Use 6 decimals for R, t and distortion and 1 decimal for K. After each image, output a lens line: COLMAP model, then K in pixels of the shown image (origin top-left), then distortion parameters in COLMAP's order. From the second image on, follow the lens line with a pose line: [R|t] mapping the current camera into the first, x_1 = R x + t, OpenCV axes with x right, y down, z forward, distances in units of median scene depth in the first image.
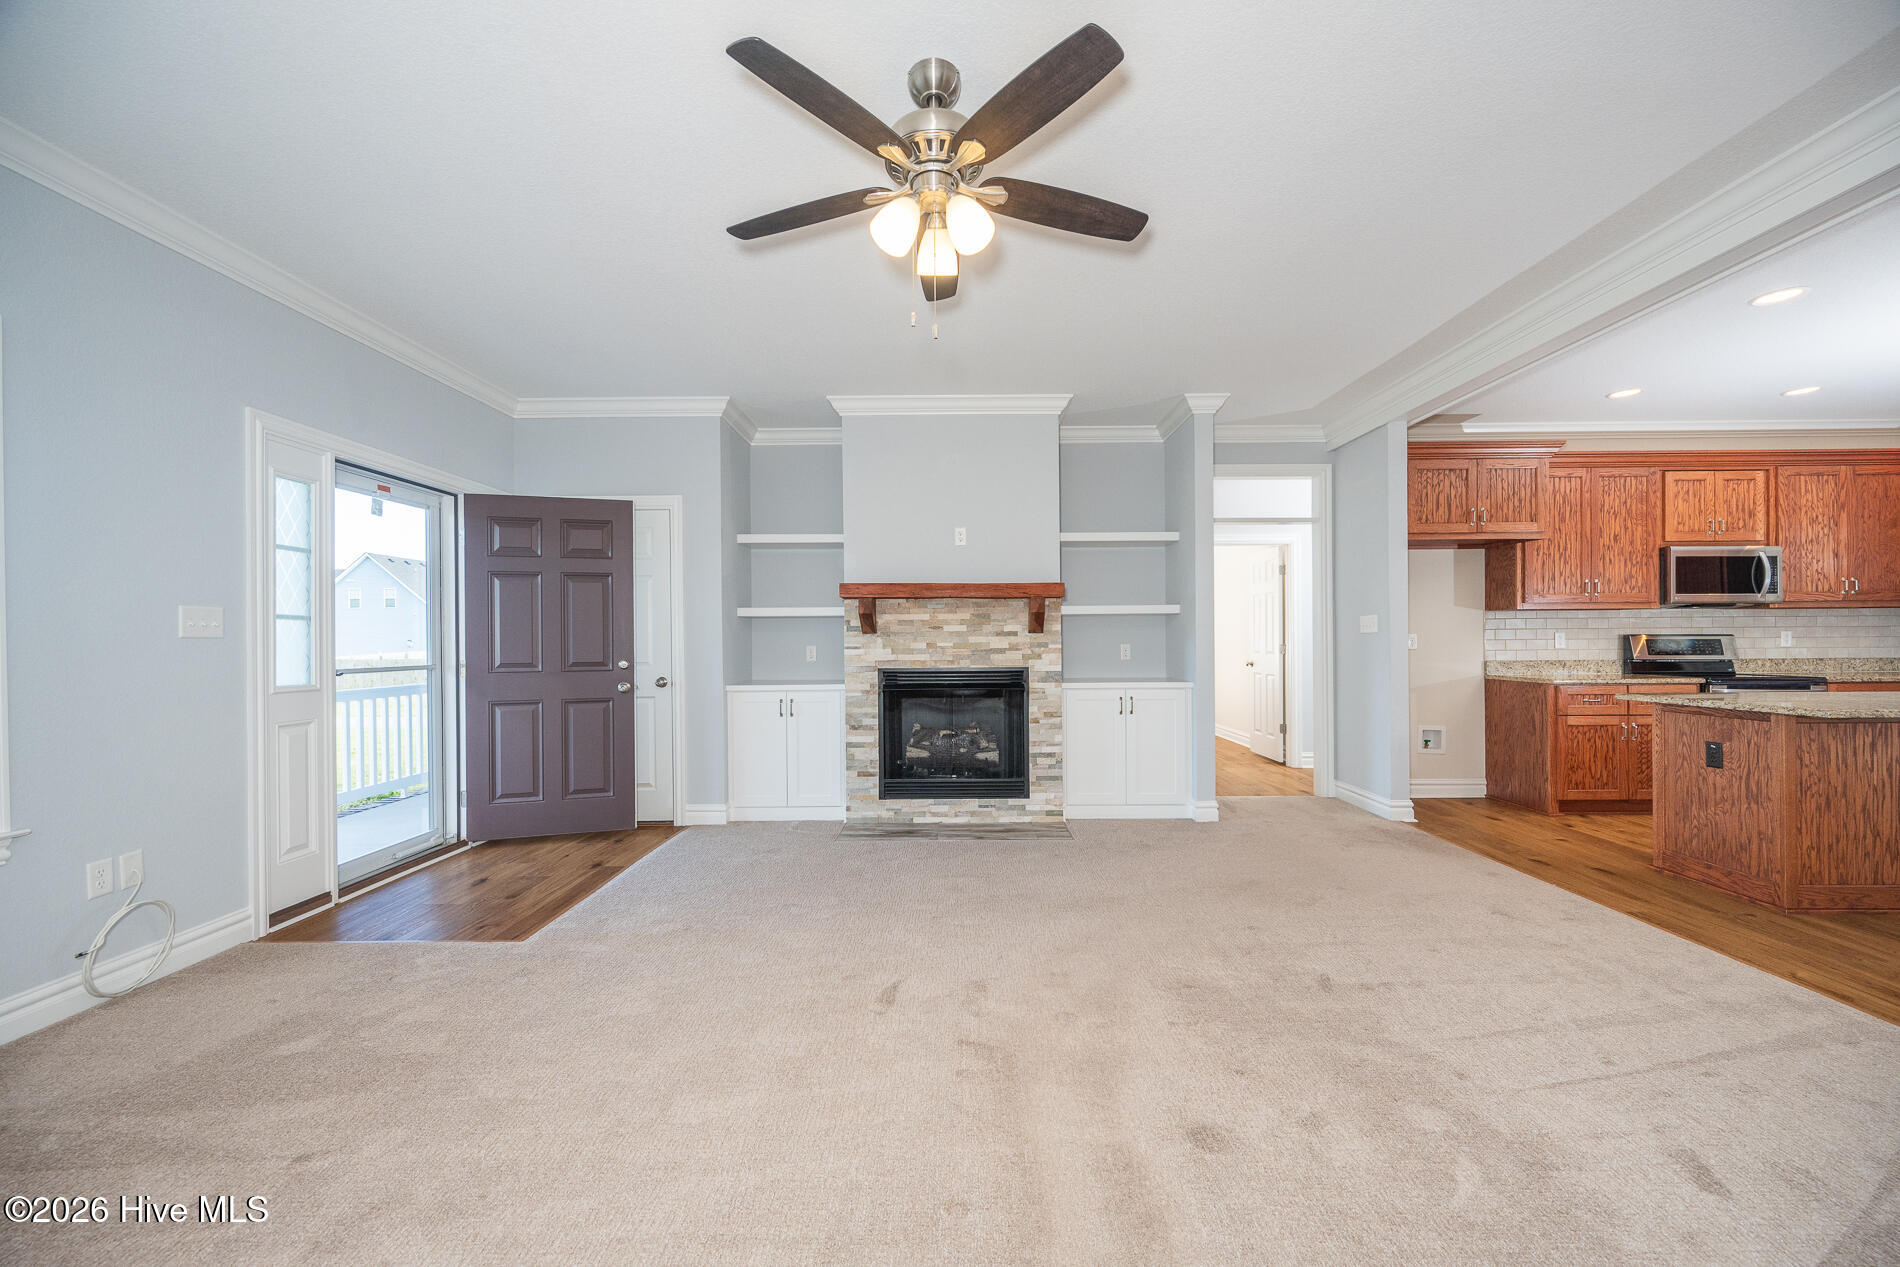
lens RADIAL K [[755.1, 0, 952.4], [0, 755.1, 635.0], [0, 0, 1]] dist [-0.002184, -0.000150]
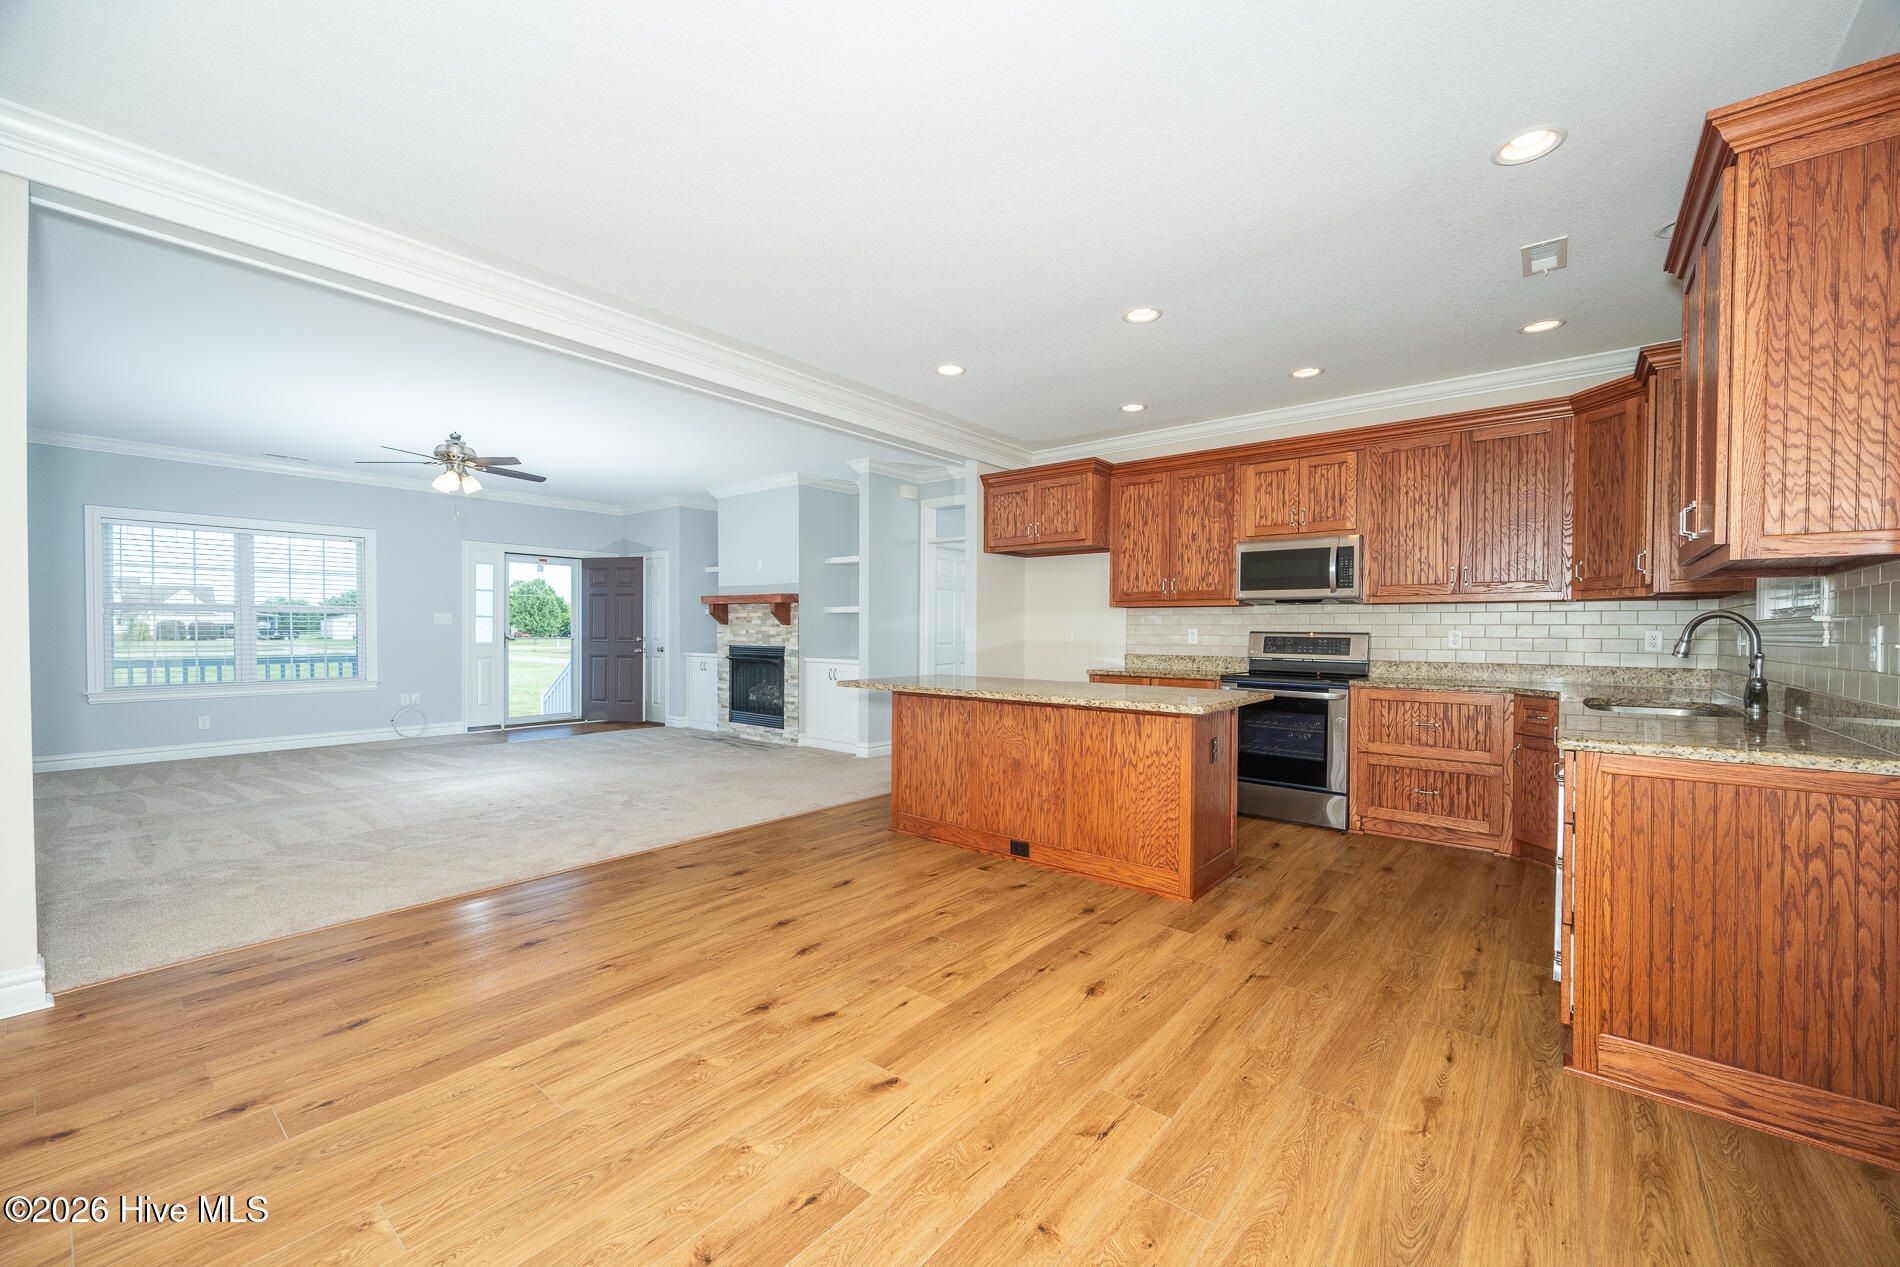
lens RADIAL K [[755.1, 0, 952.4], [0, 755.1, 635.0], [0, 0, 1]] dist [-0.002184, -0.000150]
pose [[0.777895, 0.016600, -0.628175, 1.365509], [-0.007867, 0.999830, 0.016679, -0.010575], [0.628345, -0.008033, 0.777893, -0.008018]]
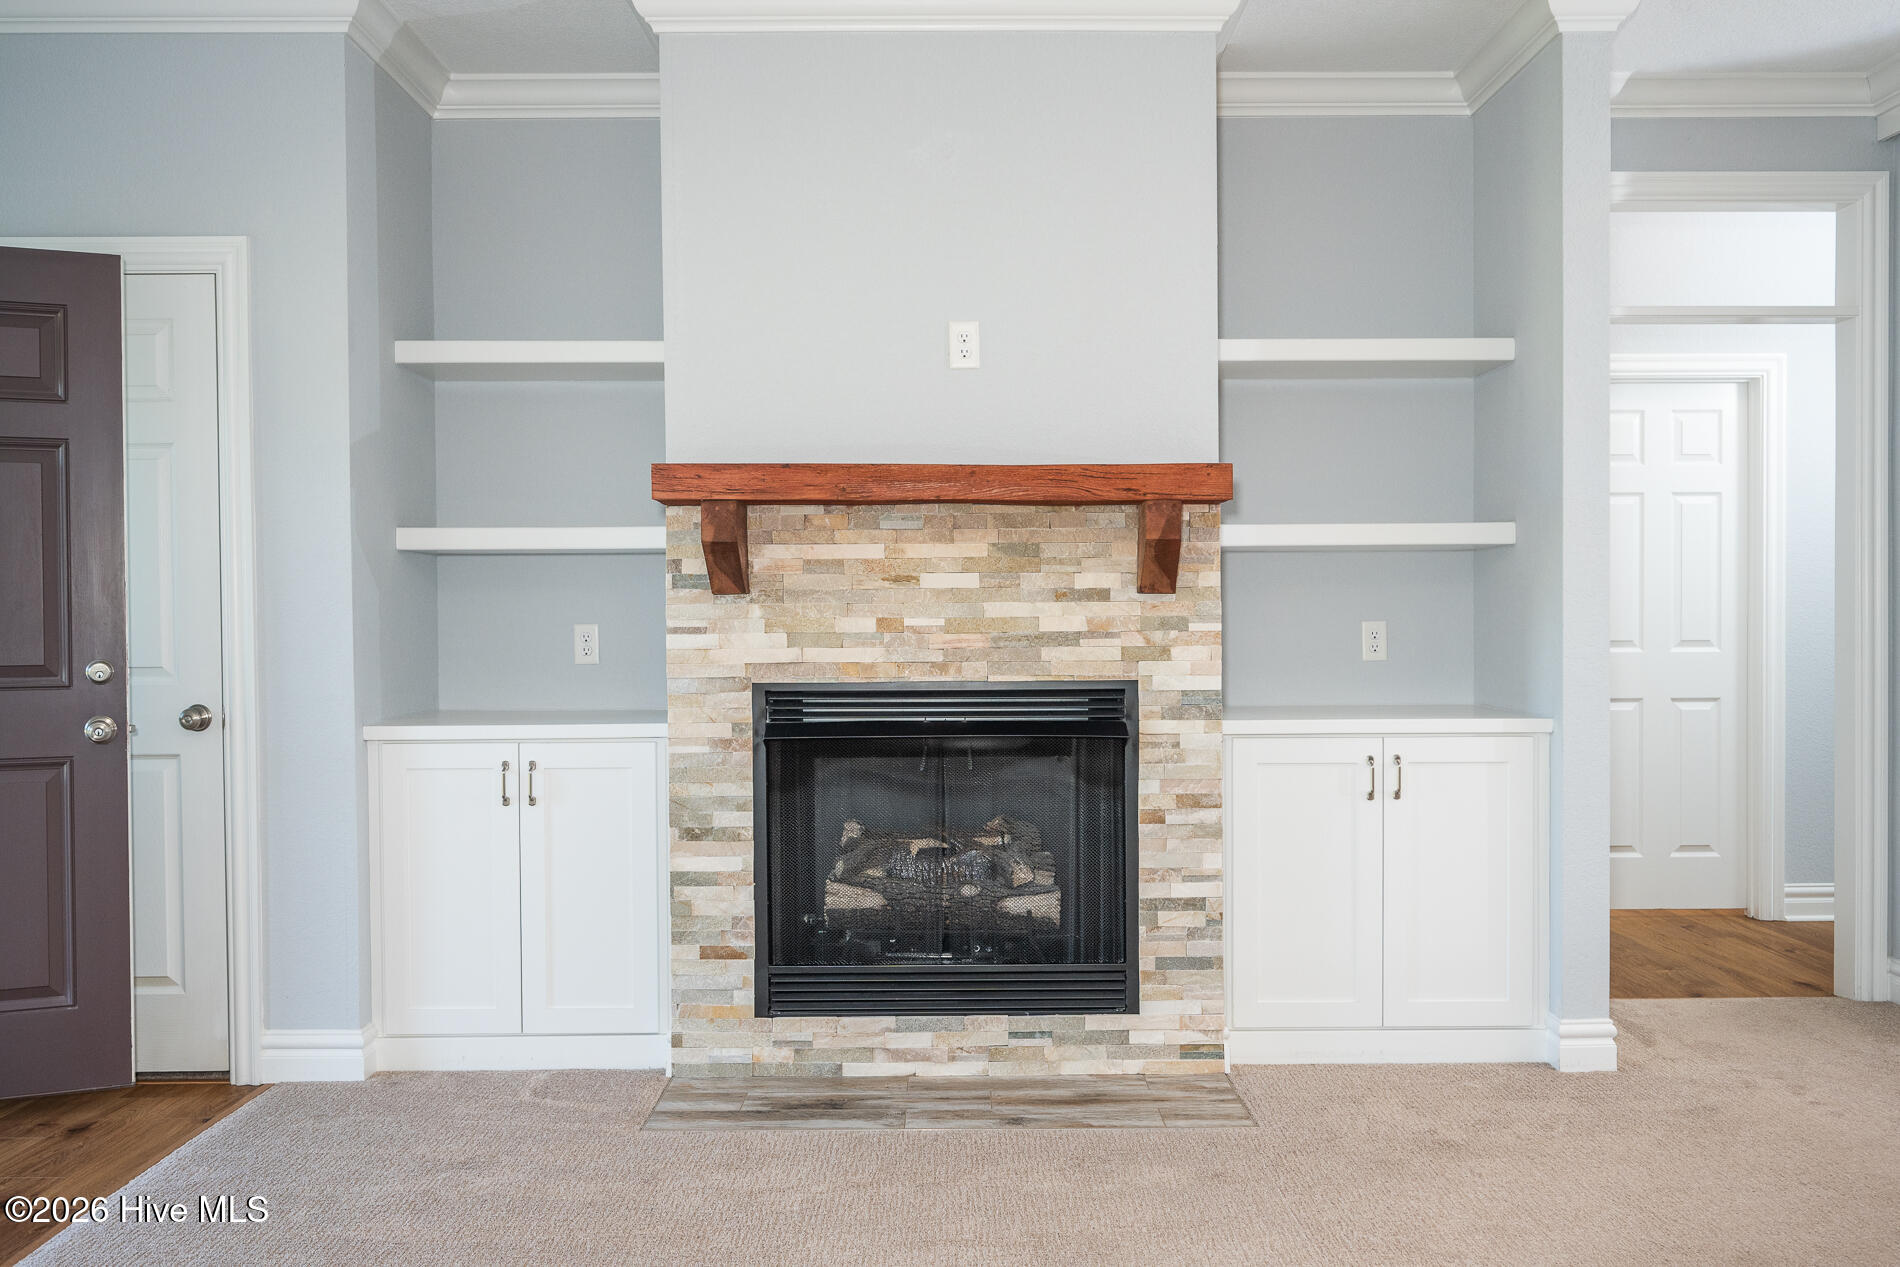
lens RADIAL K [[1672.5, 0, 950.0], [0, 1672.5, 633.5], [0, 0, 1]] dist [0.002549, -0.005355]
pose [[0.999955, 0.001236, 0.009370, -0.004479], [-0.001434, 0.999775, 0.021169, 0.000081], [-0.009342, -0.021181, 0.999732, 0.134666]]
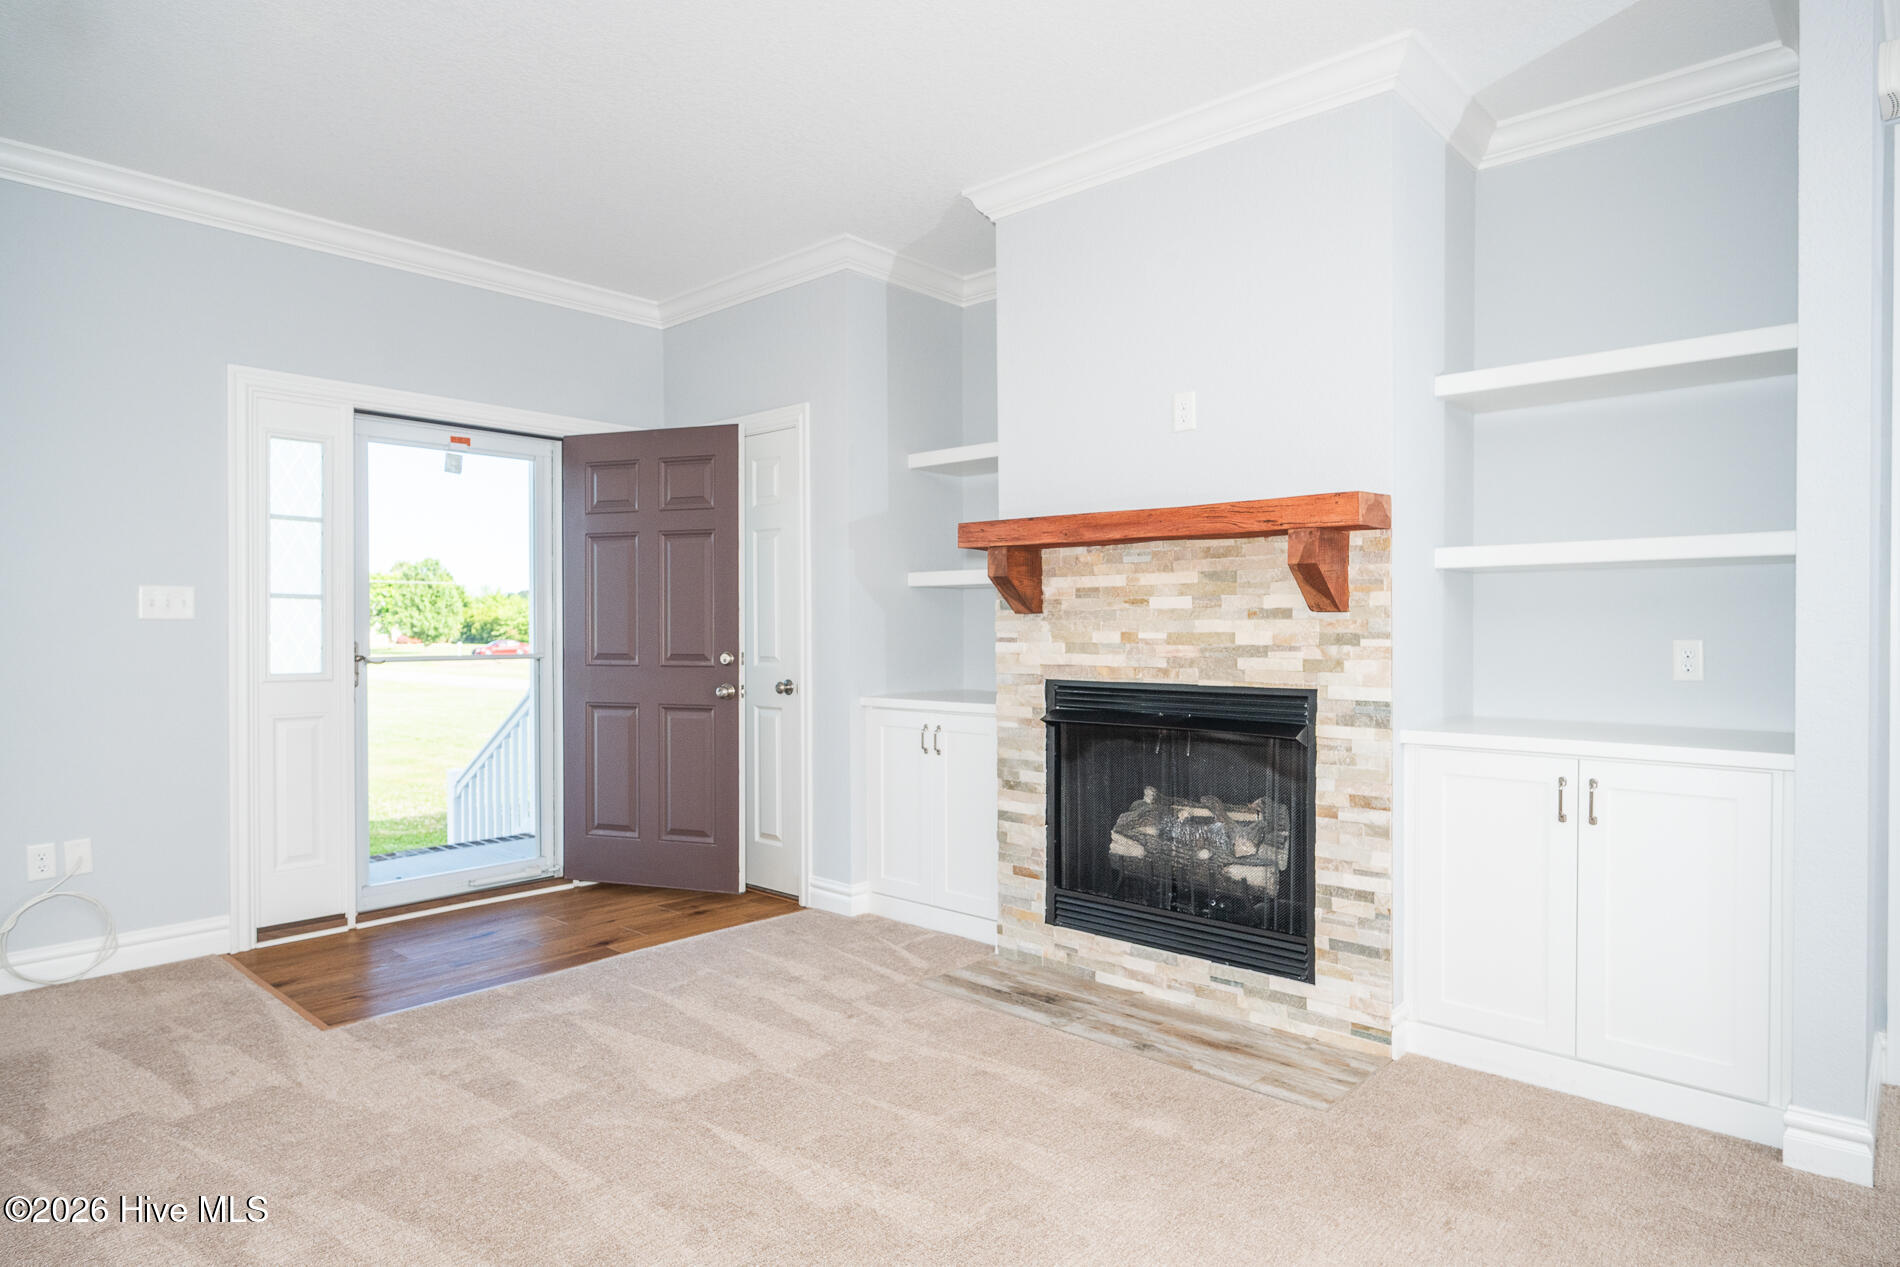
lens RADIAL K [[1089.1, 0, 950.0], [0, 1089.1, 633.5], [0, 0, 1]] dist [0.002599, 0.000983]
pose [[0.740587, 0.010553, -0.671877, 0.370175], [-0.000029, 0.999877, 0.015673, 0.000008], [0.671960, -0.011588, 0.740497, 0.384714]]
